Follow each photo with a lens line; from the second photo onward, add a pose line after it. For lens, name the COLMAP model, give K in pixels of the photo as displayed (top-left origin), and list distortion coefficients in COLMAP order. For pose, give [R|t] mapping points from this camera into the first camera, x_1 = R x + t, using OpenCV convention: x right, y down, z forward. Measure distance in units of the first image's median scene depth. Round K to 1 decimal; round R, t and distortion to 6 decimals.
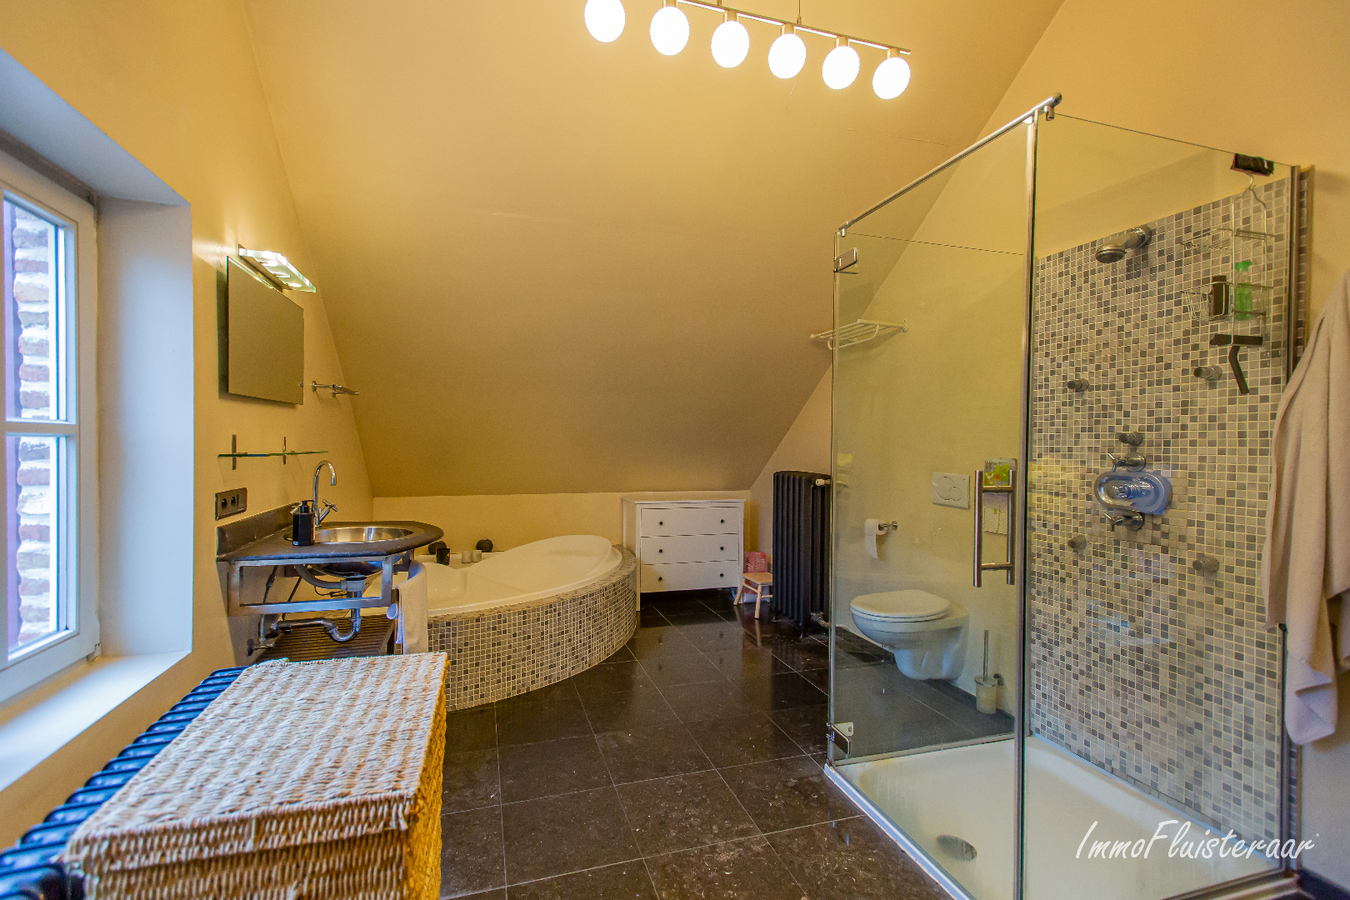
lens RADIAL K [[588.6, 0, 675.0], [0, 588.6, 450.0], [0, 0, 1]] dist [0.002175, -0.000125]
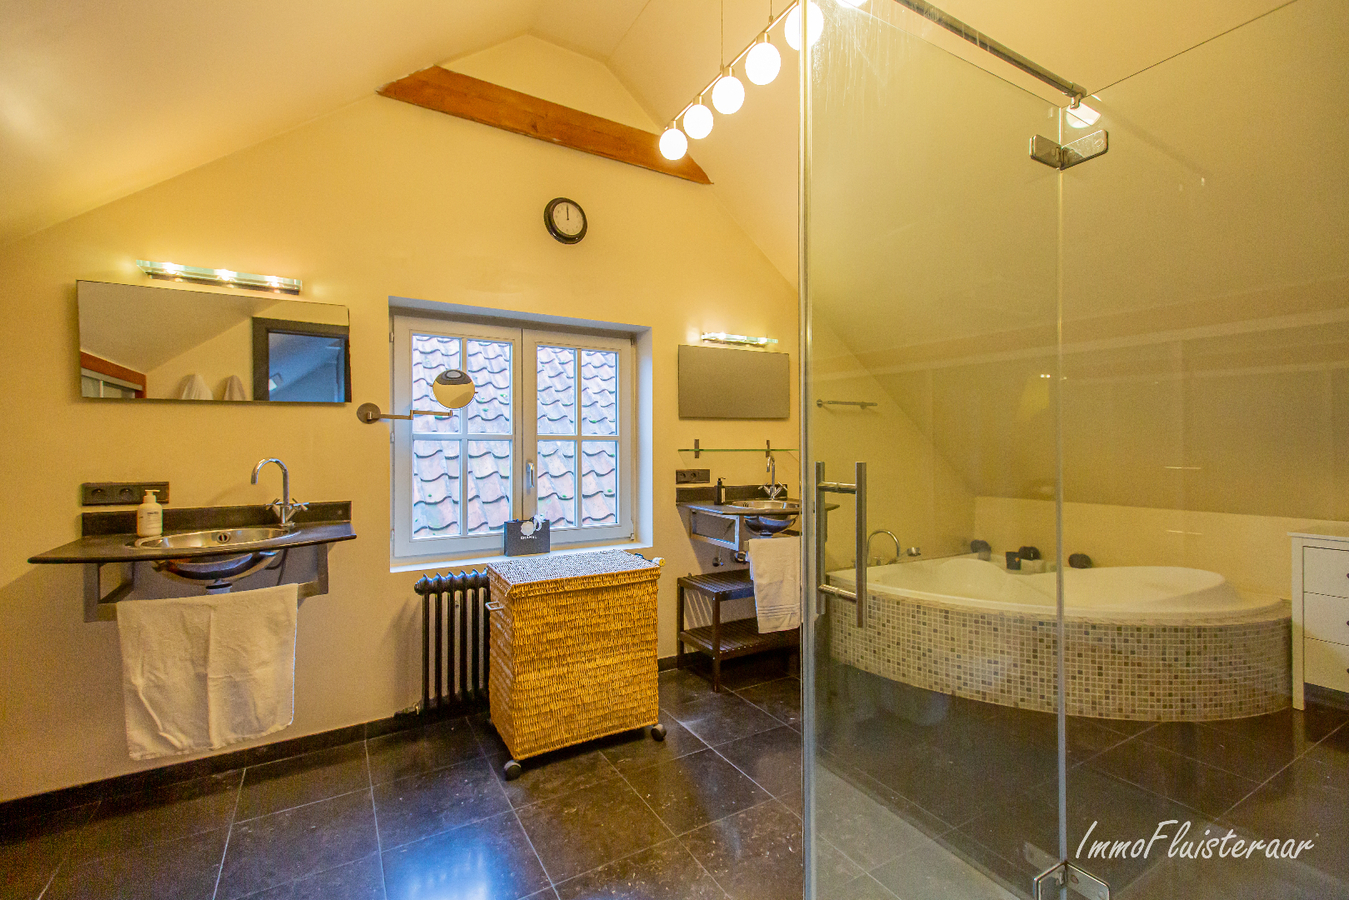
lens RADIAL K [[588.2, 0, 674.5], [0, 588.2, 450.0], [0, 0, 1]] dist [0.002175, -0.000125]
pose [[0.219361, 0.004919, -0.975631, 0.646660], [-0.007562, 0.999966, 0.003342, 0.001416], [0.975614, 0.006645, 0.219391, 0.347923]]
